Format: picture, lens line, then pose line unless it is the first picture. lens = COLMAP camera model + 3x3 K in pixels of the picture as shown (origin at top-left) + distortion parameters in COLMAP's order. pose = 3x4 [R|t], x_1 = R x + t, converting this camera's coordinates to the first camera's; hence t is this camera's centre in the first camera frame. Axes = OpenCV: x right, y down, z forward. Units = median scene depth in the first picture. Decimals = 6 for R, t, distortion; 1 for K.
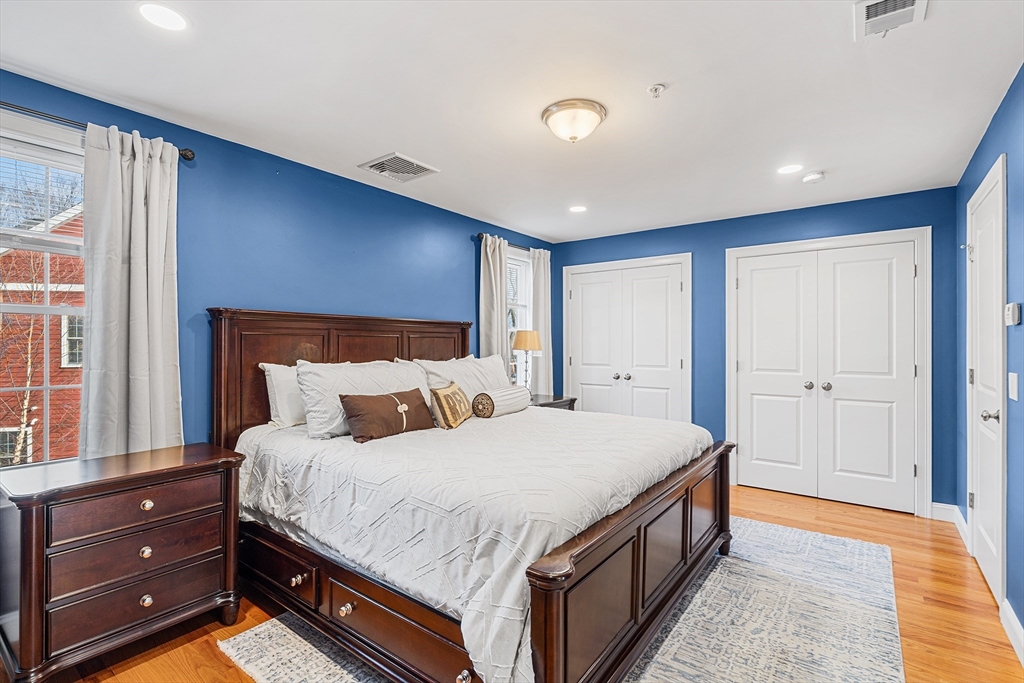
lens RADIAL K [[476.7, 0, 512.0], [0, 476.7, 341.5], [0, 0, 1]] dist [-0.014253, 0.000140]
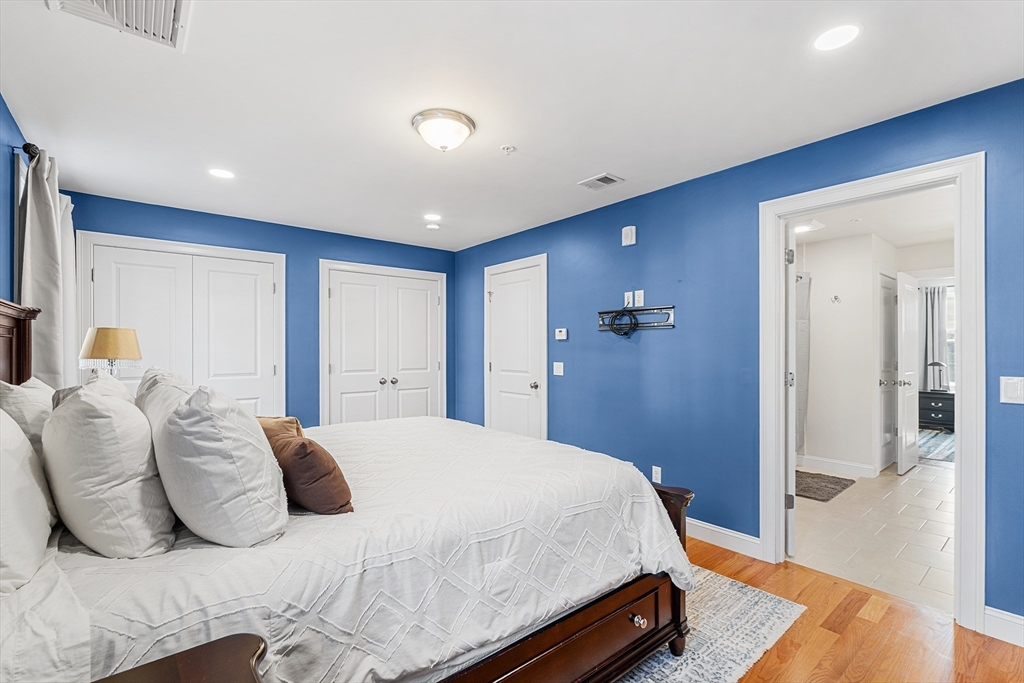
lens RADIAL K [[456.4, 0, 513.9], [0, 456.4, 348.8], [0, 0, 1]] dist [-0.003383, -0.000322]
pose [[0.230008, -0.000694, 0.973189, -0.517188], [-0.005056, 0.999985, 0.001908, 0.001506], [-0.973176, -0.005359, 0.230001, 0.409282]]
